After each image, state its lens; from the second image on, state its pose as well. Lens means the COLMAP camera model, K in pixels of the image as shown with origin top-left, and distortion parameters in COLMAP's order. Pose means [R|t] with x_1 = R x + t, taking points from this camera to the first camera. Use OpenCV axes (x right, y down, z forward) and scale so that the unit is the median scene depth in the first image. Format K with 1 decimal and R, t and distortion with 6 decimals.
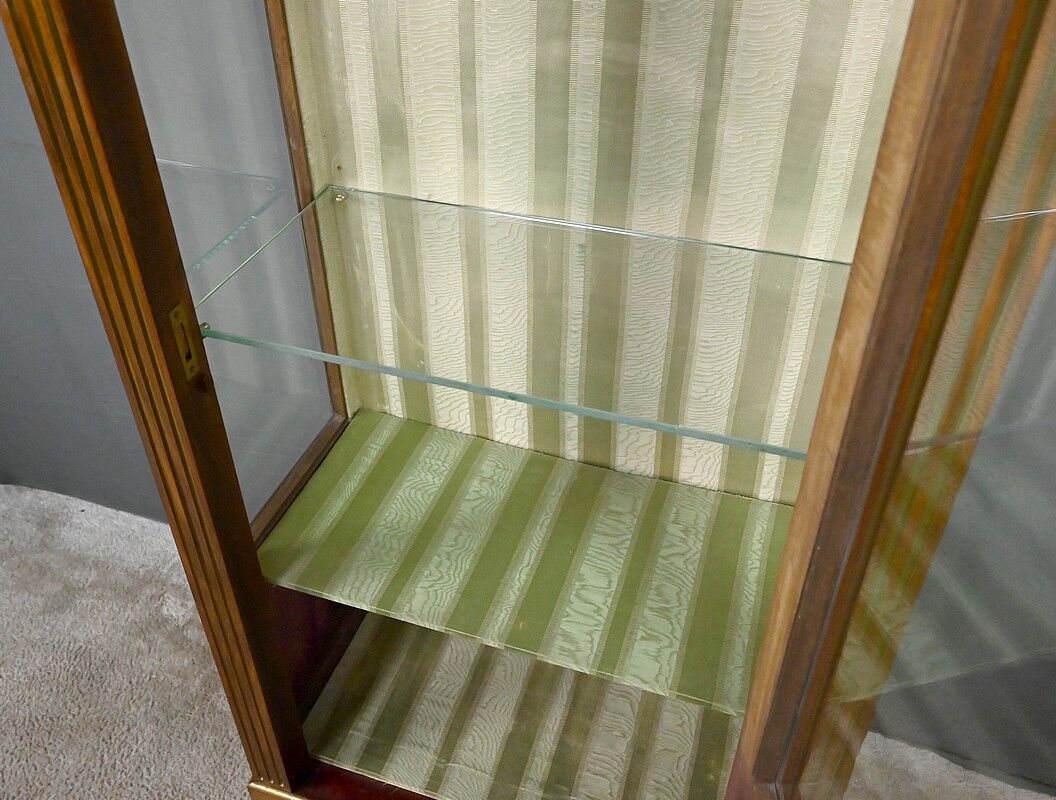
lens RADIAL K [[1002.9, 0, 455.1], [0, 1002.9, 315.8], [0, 0, 1]] dist [-0.013567, 0.000000]
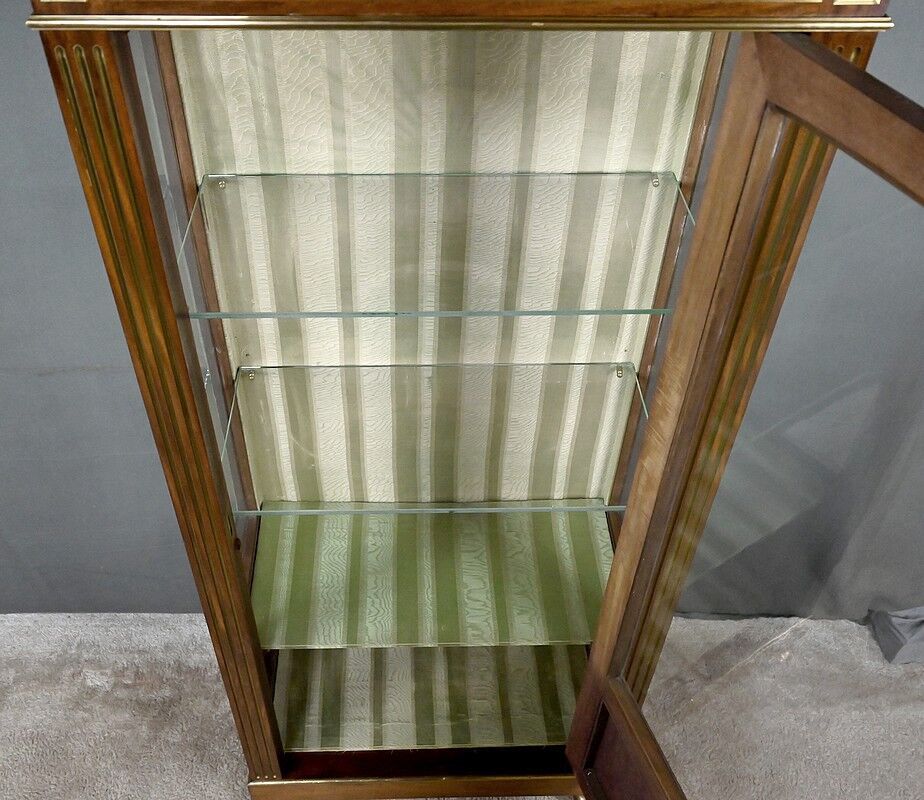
lens RADIAL K [[933.8, 0, 431.2], [0, 933.8, 417.9], [0, 0, 1]] dist [-0.018304, 0.000000]
pose [[0.933833, -0.230408, 0.273620, -0.255500], [0.190252, 0.967677, 0.165546, -0.232471], [-0.302919, -0.102536, 0.947484, -0.304873]]
